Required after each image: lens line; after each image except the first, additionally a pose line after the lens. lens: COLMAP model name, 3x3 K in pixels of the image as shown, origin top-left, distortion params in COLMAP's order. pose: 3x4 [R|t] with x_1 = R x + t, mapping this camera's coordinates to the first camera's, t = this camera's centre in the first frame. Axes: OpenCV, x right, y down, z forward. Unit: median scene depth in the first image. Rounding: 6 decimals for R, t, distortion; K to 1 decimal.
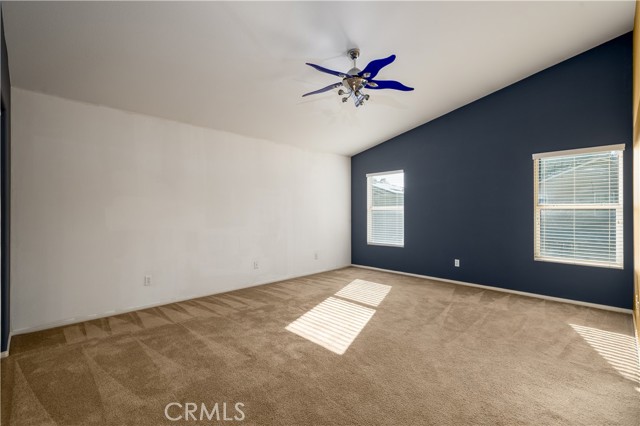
lens RADIAL K [[282.9, 0, 322.4], [0, 282.9, 211.9], [0, 0, 1]] dist [0.003026, 0.000621]
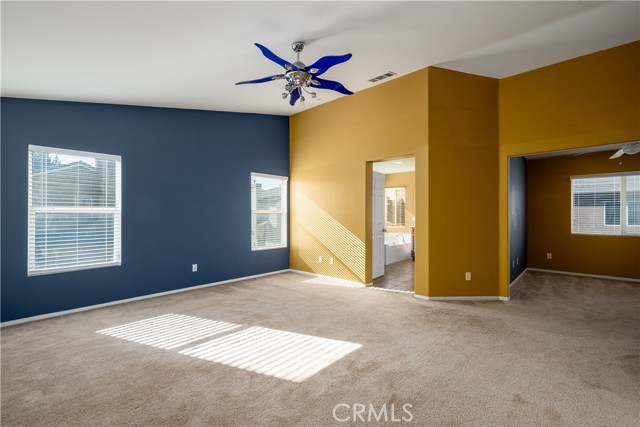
lens RADIAL K [[282.9, 0, 320.4], [0, 282.9, 216.0], [0, 0, 1]] dist [0.003026, 0.000621]
pose [[-0.042308, -0.002624, 0.999101, -0.634745], [-0.002981, 0.999992, 0.002500, -0.003406], [-0.999100, -0.002873, -0.042316, 0.742744]]
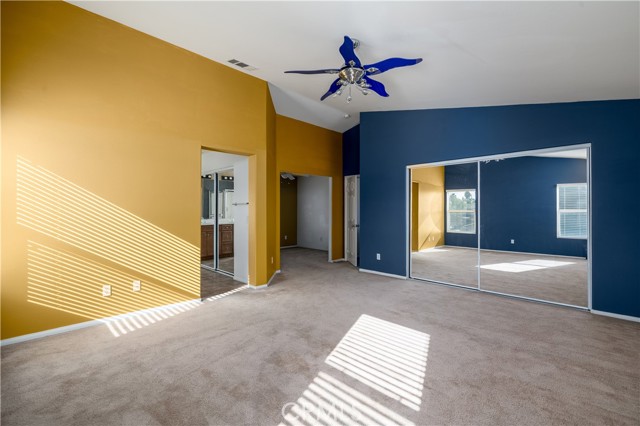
lens RADIAL K [[282.9, 0, 318.0], [0, 282.9, 211.0], [0, 0, 1]] dist [0.003026, 0.000621]
pose [[-0.999918, -0.001247, -0.012747, 0.195025], [-0.001217, 0.999996, -0.002382, -0.006489], [0.012750, -0.002367, -0.999916, 1.494258]]
